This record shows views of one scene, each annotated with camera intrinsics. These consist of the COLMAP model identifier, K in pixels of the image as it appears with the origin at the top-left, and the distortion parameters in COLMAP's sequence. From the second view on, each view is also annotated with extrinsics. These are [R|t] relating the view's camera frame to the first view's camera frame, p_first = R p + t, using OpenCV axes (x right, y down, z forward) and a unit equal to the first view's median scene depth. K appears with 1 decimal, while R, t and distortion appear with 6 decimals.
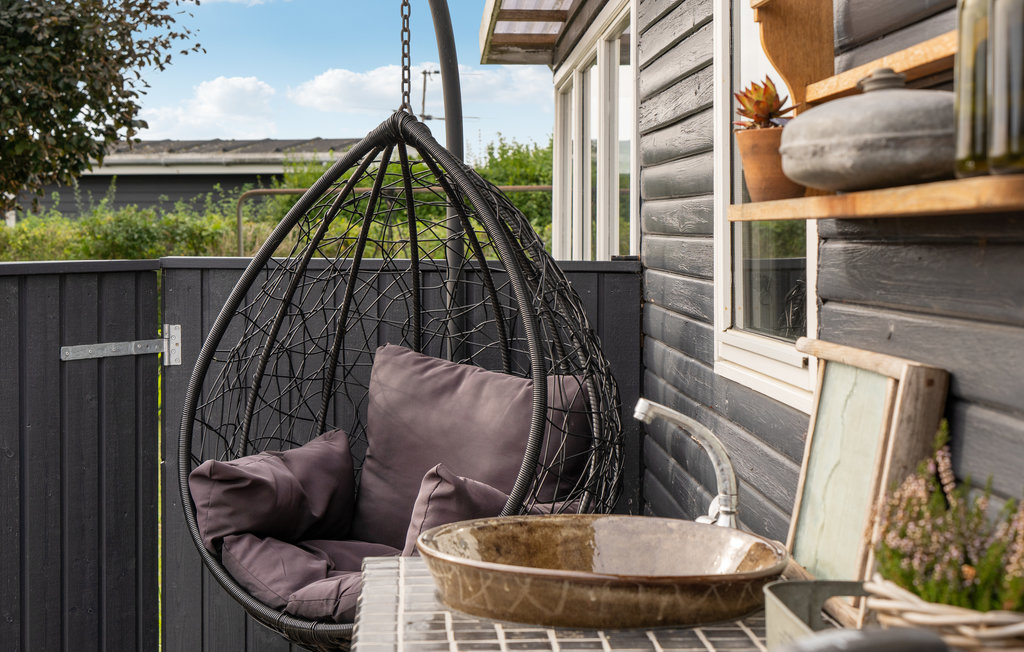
lens RADIAL K [[1824.3, 0, 512.0], [0, 1824.3, 326.0], [0, 0, 1]] dist [-0.166180, 0.034360]
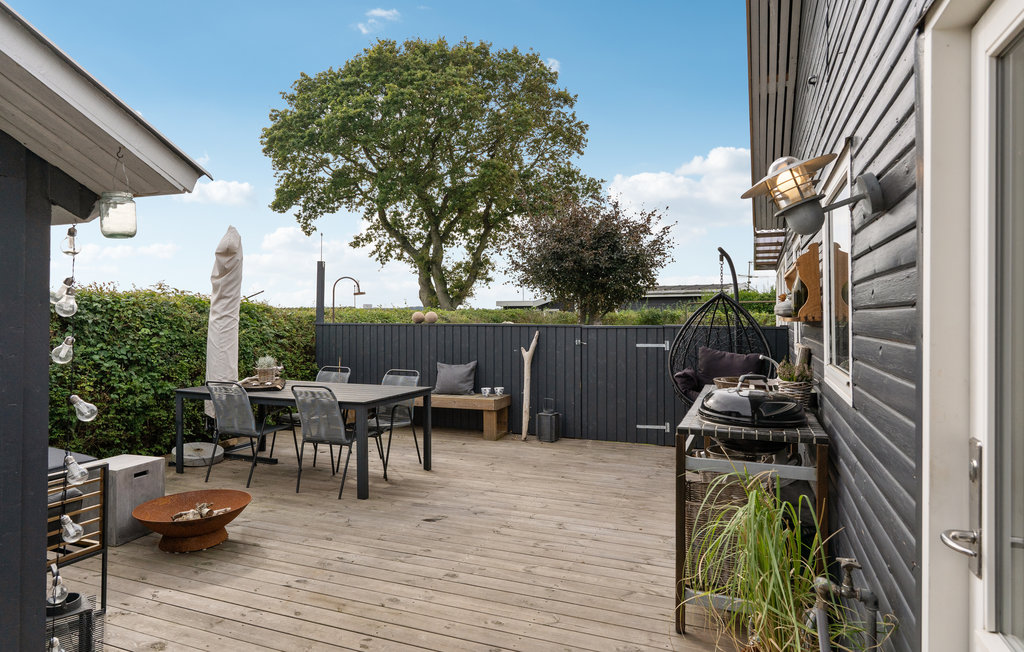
lens RADIAL K [[599.0, 0, 512.0], [0, 599.0, 326.0], [0, 0, 1]] dist [-0.000473, -0.000018]
pose [[0.907012, 0.004776, -0.421077, 0.027165], [-0.017184, 0.999523, -0.025678, 0.002695], [0.420753, 0.030526, 0.906661, -0.155359]]
